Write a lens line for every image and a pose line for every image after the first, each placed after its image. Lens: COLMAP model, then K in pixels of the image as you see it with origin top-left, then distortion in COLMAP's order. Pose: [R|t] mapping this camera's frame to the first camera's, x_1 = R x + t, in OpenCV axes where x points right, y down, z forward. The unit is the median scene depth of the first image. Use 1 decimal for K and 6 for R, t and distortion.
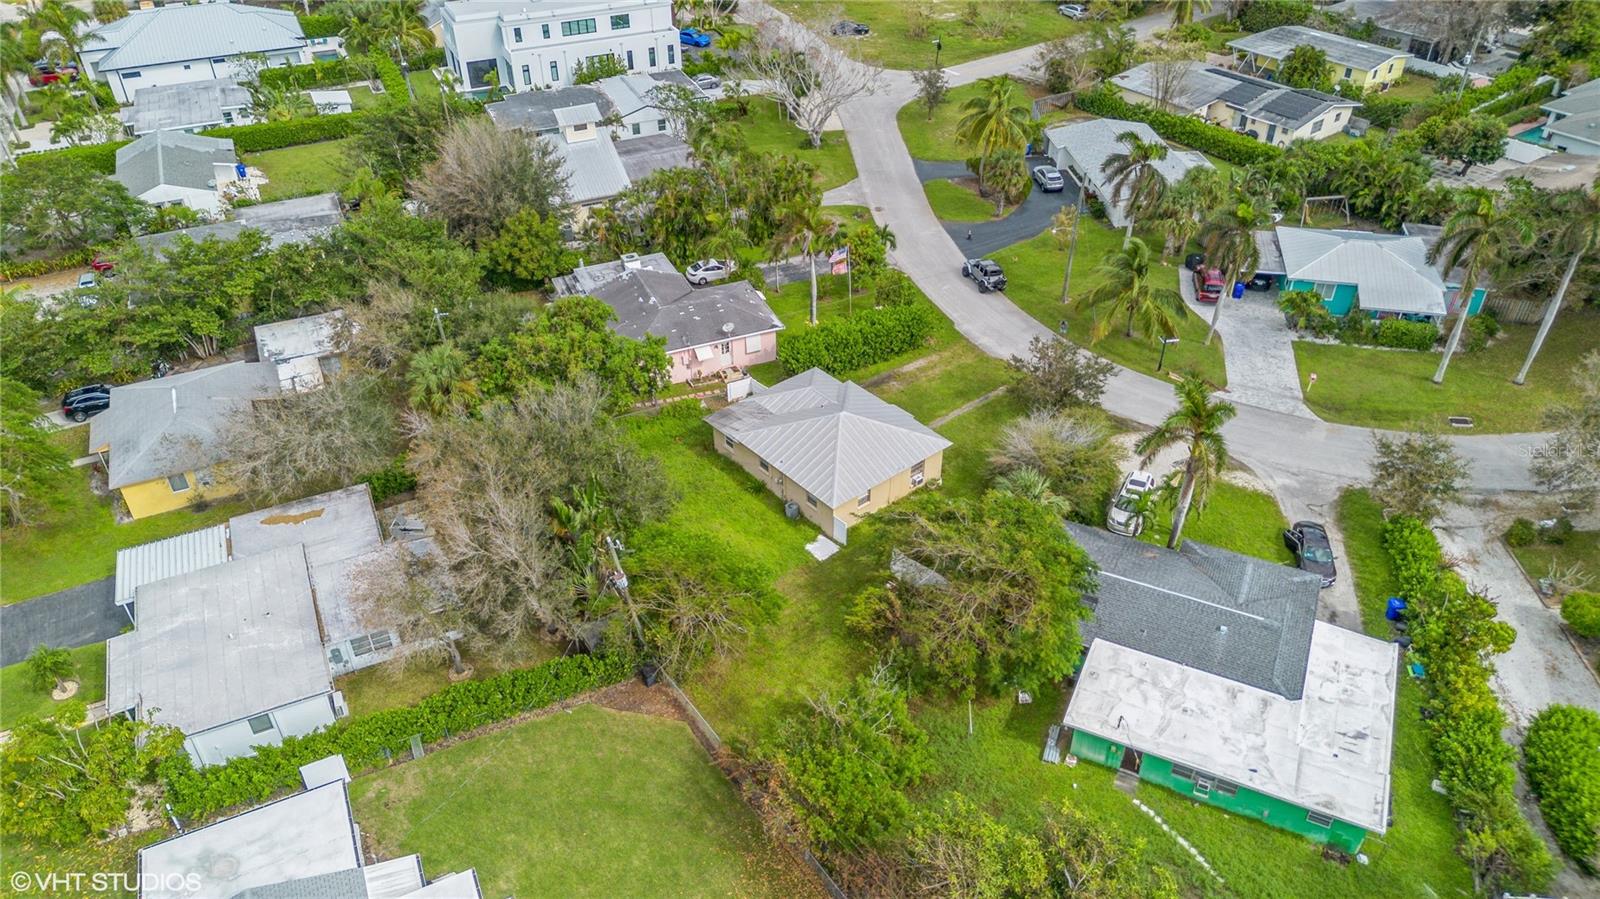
lens RADIAL K [[1136.0, 0, 800.0], [0, 1136.0, 449.5], [0, 0, 1]] dist [0.120395, -0.201410]
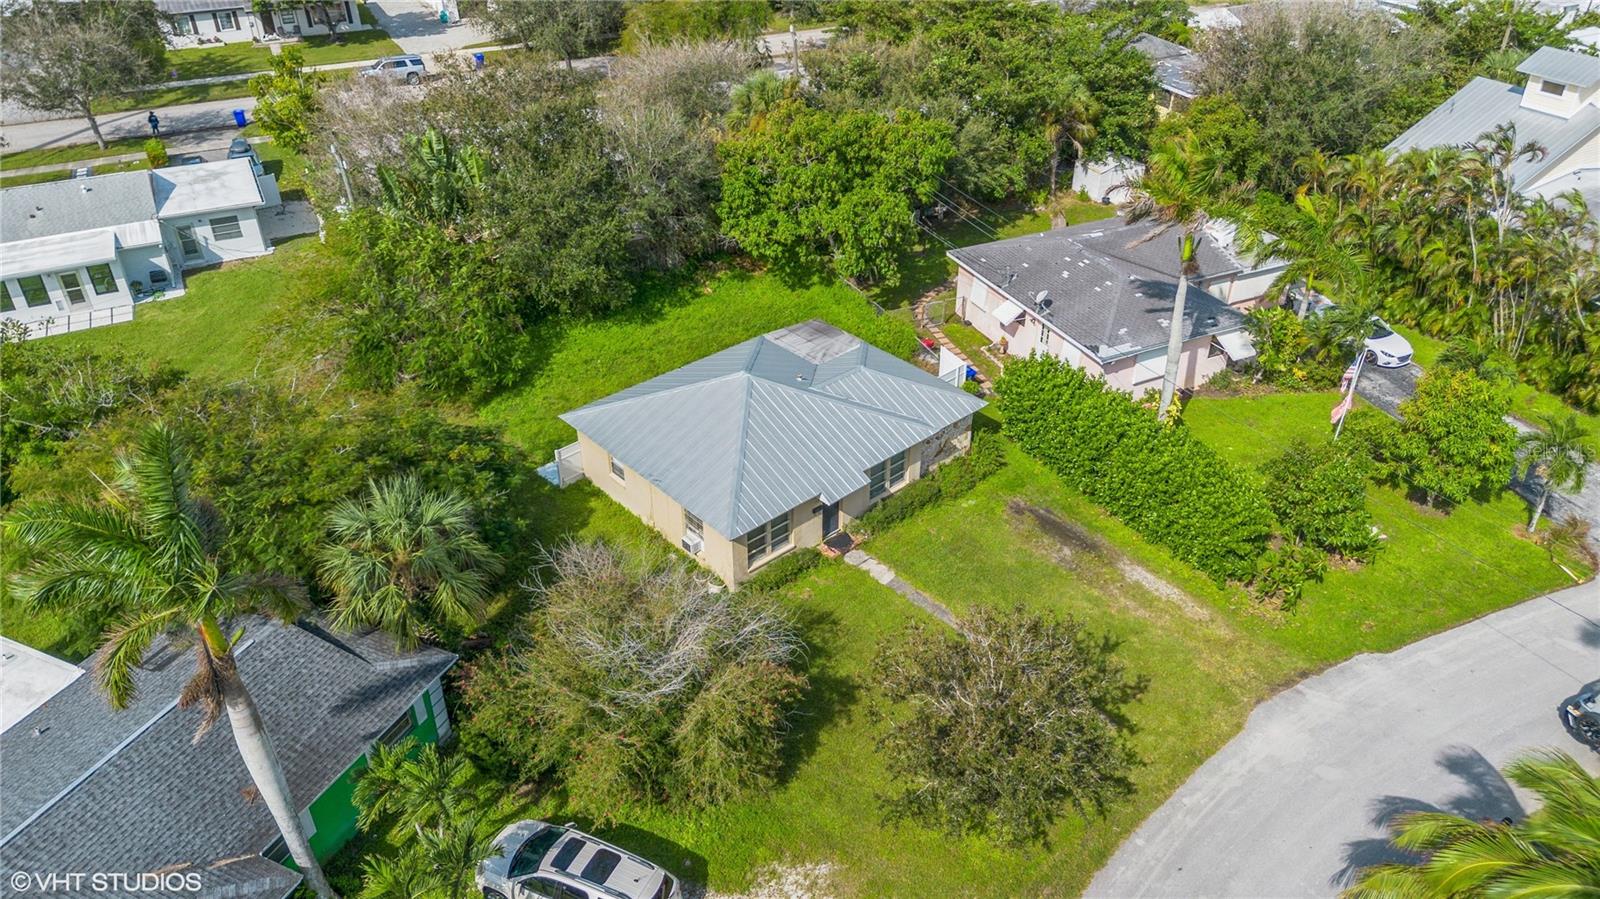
lens RADIAL K [[1118.0, 0, 800.0], [0, 1118.0, 449.5], [0, 0, 1]] dist [0.079005, -0.082477]
pose [[0.025555, 0.552686, -0.832998, 0.450873], [-0.581118, 0.686231, 0.437480, -0.230554], [0.813418, 0.472890, 0.338712, 0.722562]]
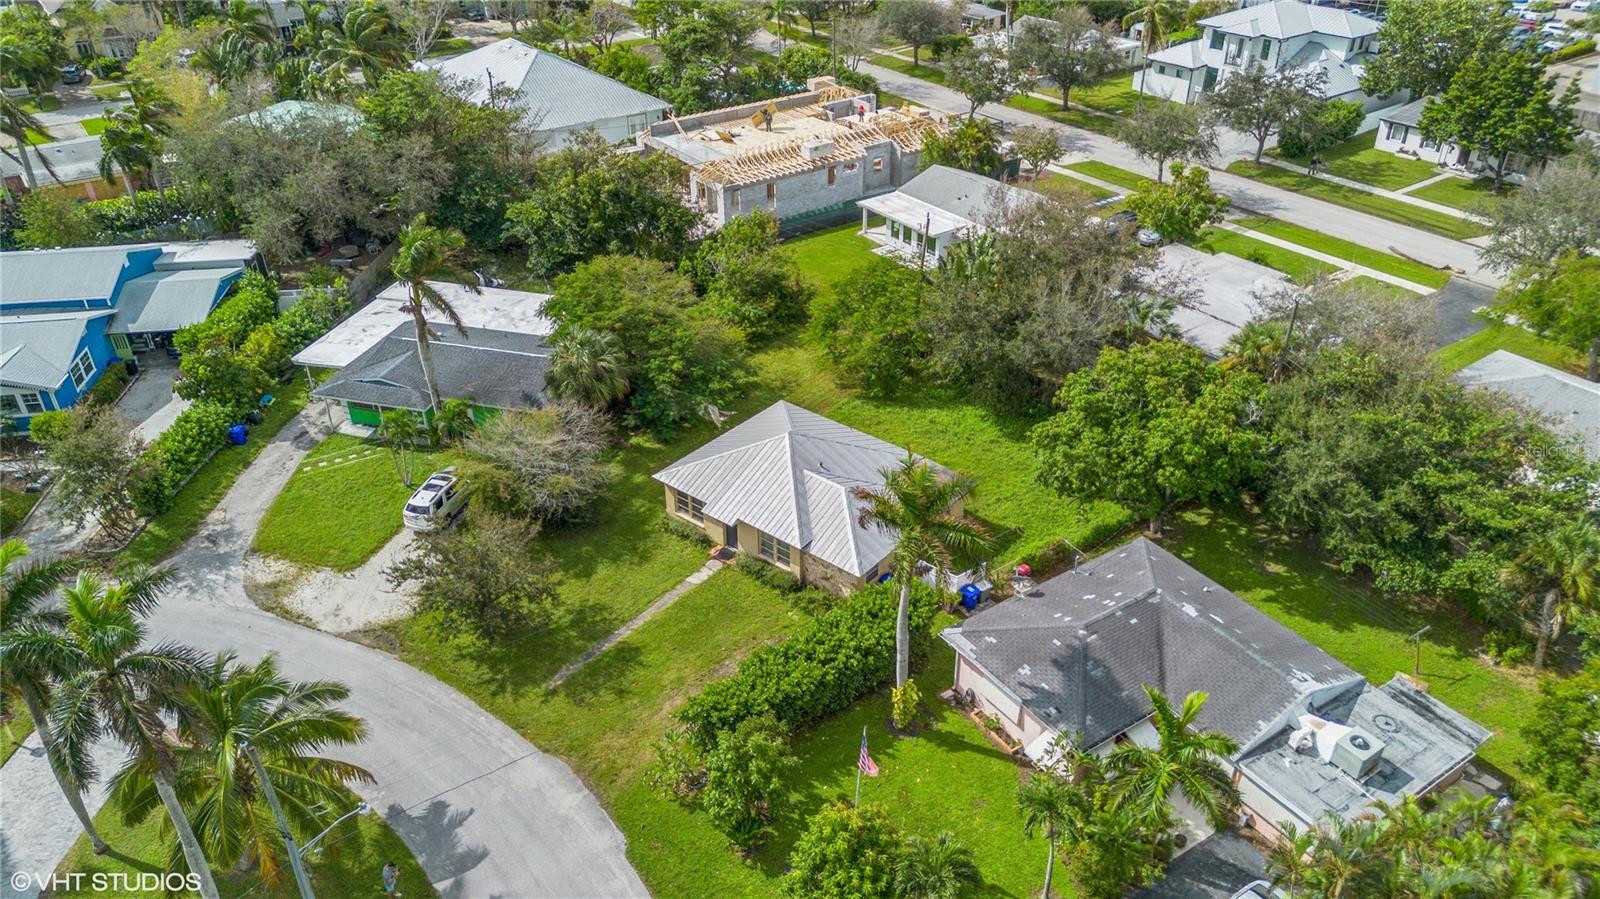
lens RADIAL K [[1118.0, 0, 800.0], [0, 1118.0, 449.5], [0, 0, 1]] dist [0.079005, -0.082477]
pose [[-0.983069, 0.105419, -0.149874, 0.127364], [-0.098048, 0.388343, 0.916284, -0.640628], [0.154796, 0.915465, -0.371432, 1.111336]]
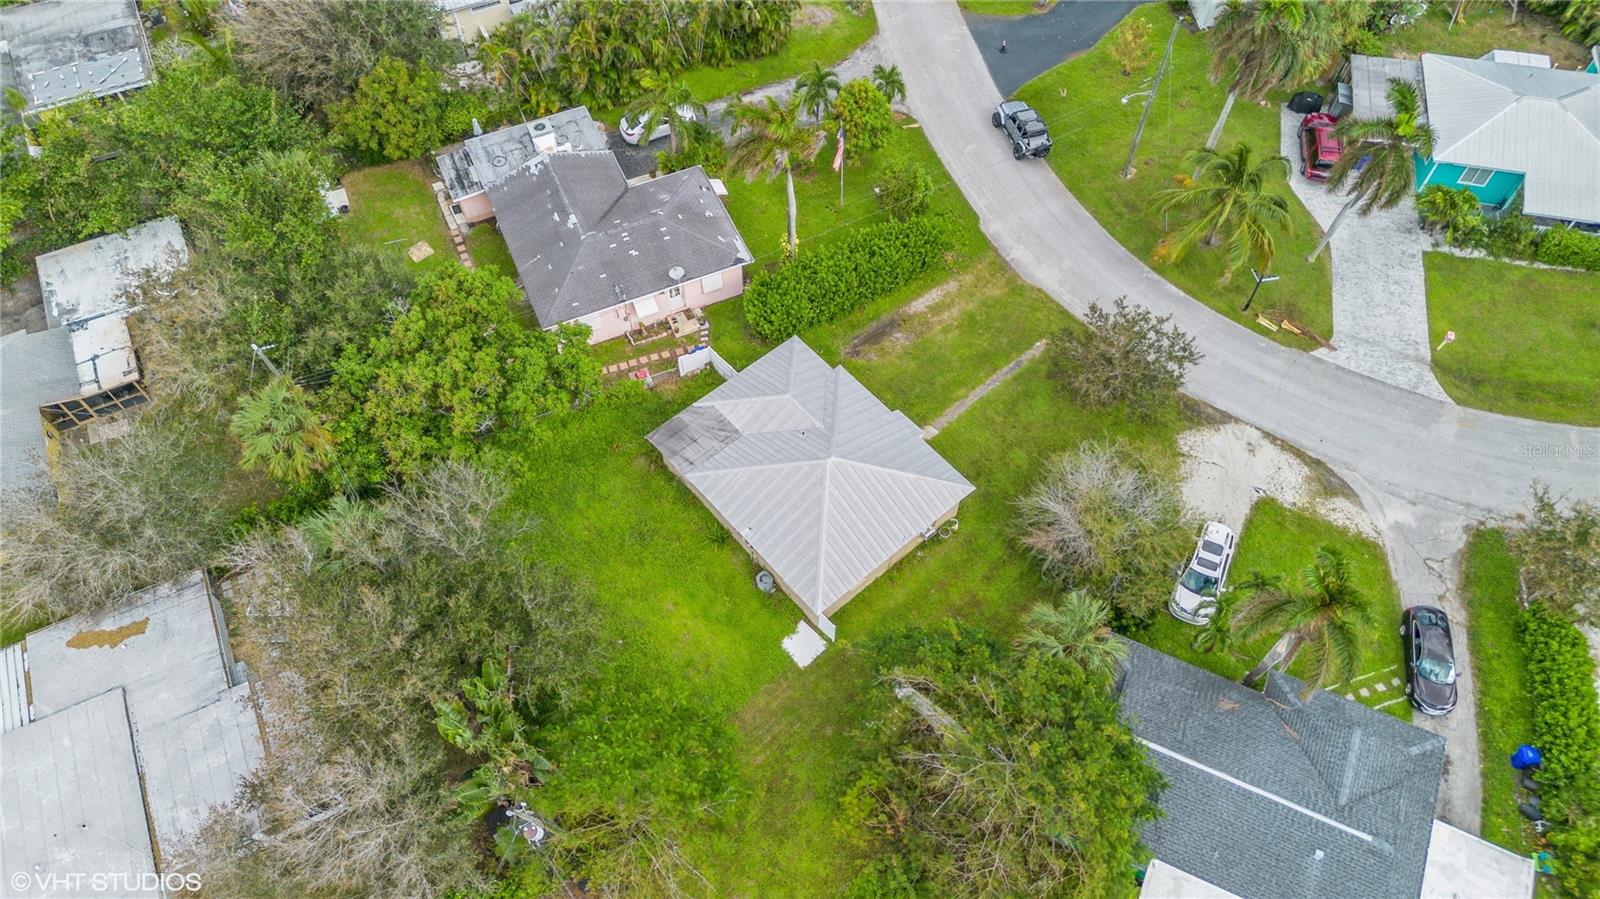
lens RADIAL K [[1129.9, 0, 805.6], [0, 1129.9, 454.6], [0, 0, 1]] dist [0.083054, -0.080100]
pose [[0.999866, -0.011545, 0.011629, 0.010634], [0.006380, 0.927933, 0.372692, -0.266796], [-0.015094, -0.372568, 0.927882, 0.266347]]
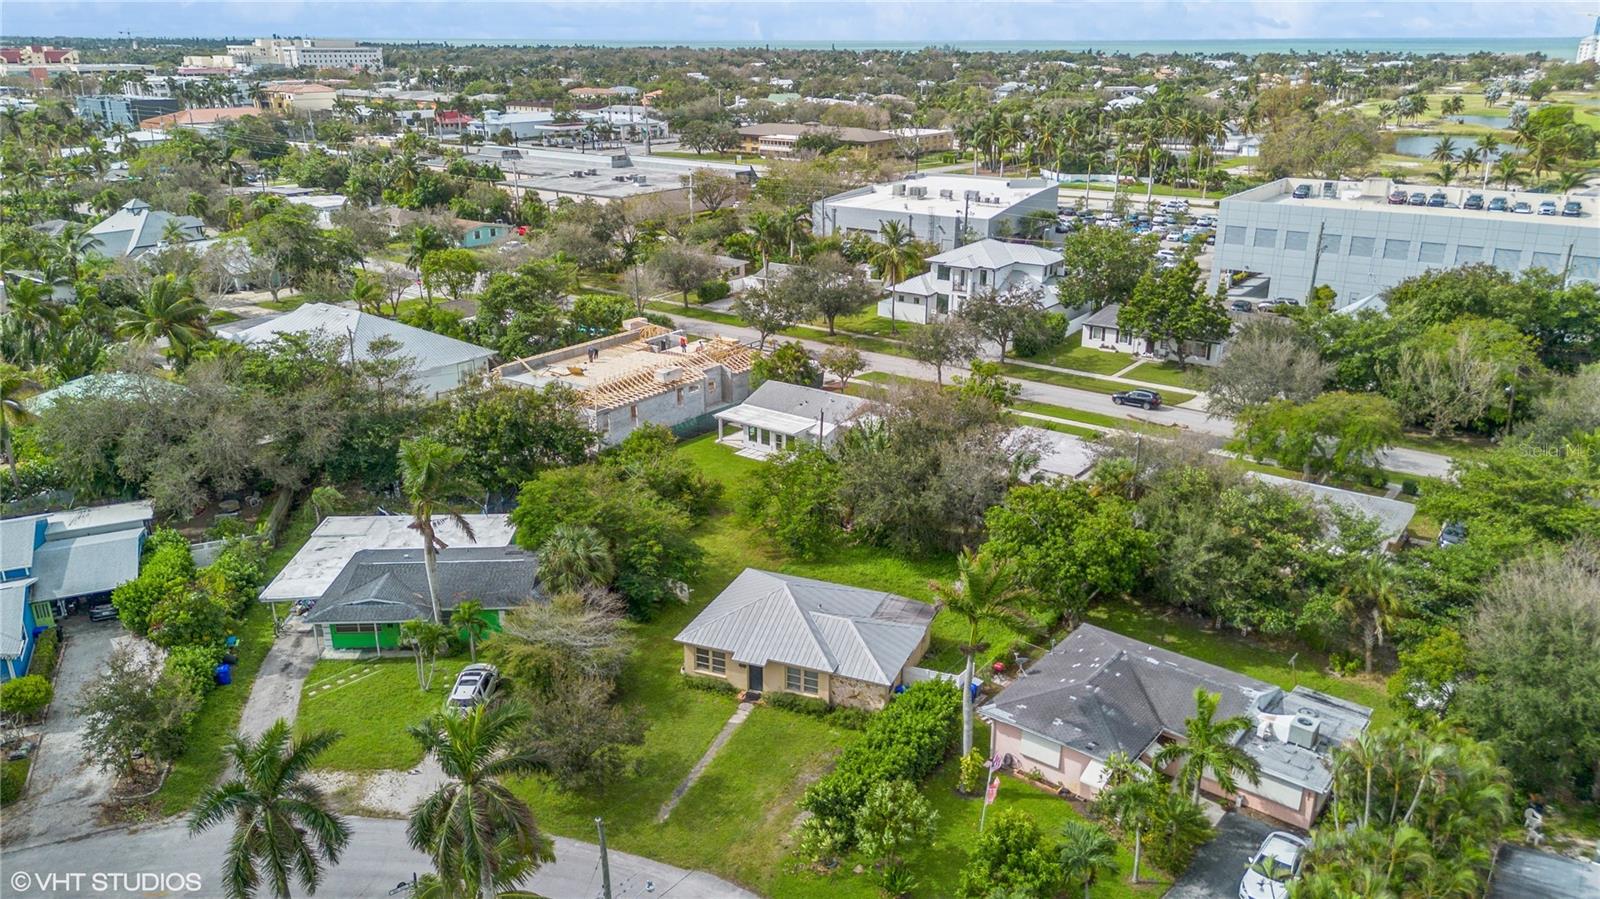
lens RADIAL K [[1136.0, 0, 800.0], [0, 1136.0, 449.5], [0, 0, 1]] dist [0.120395, -0.201410]
pose [[-0.883305, 0.161351, -0.440157, 0.363292], [-0.270260, 0.591916, 0.759339, -0.701488], [0.383056, 0.789684, -0.479235, 1.166792]]
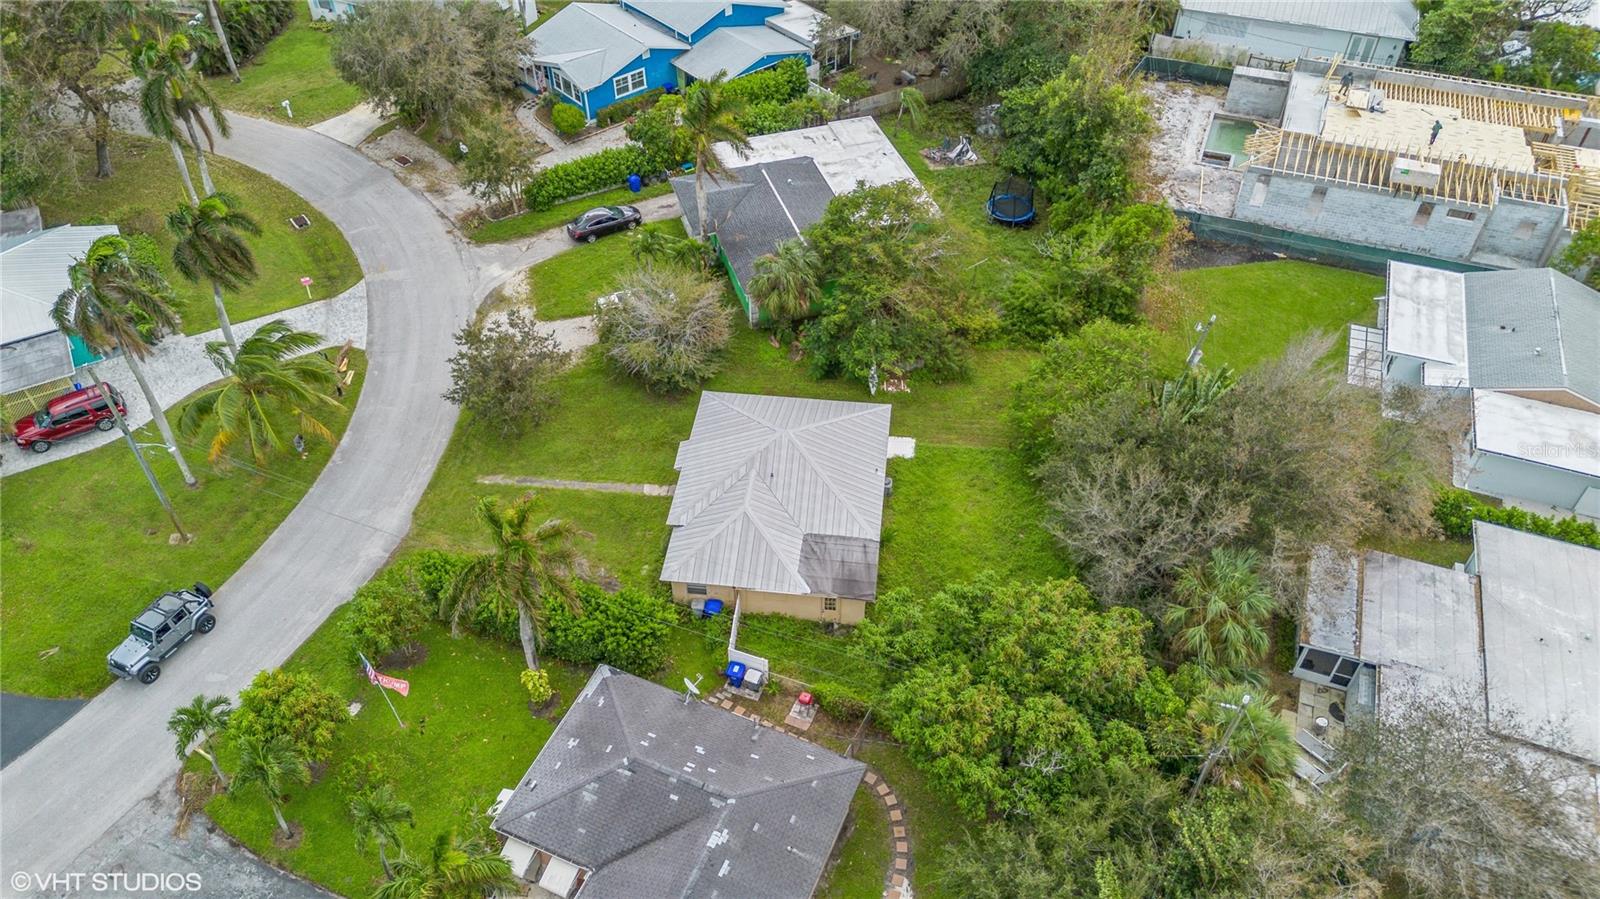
lens RADIAL K [[1118.0, 0, 800.0], [0, 1118.0, 449.5], [0, 0, 1]] dist [0.079005, -0.082477]
pose [[-0.686932, -0.500823, 0.526593, -0.324695], [0.427157, 0.307966, 0.850114, -0.578870], [-0.587930, 0.808909, 0.002378, 0.853119]]
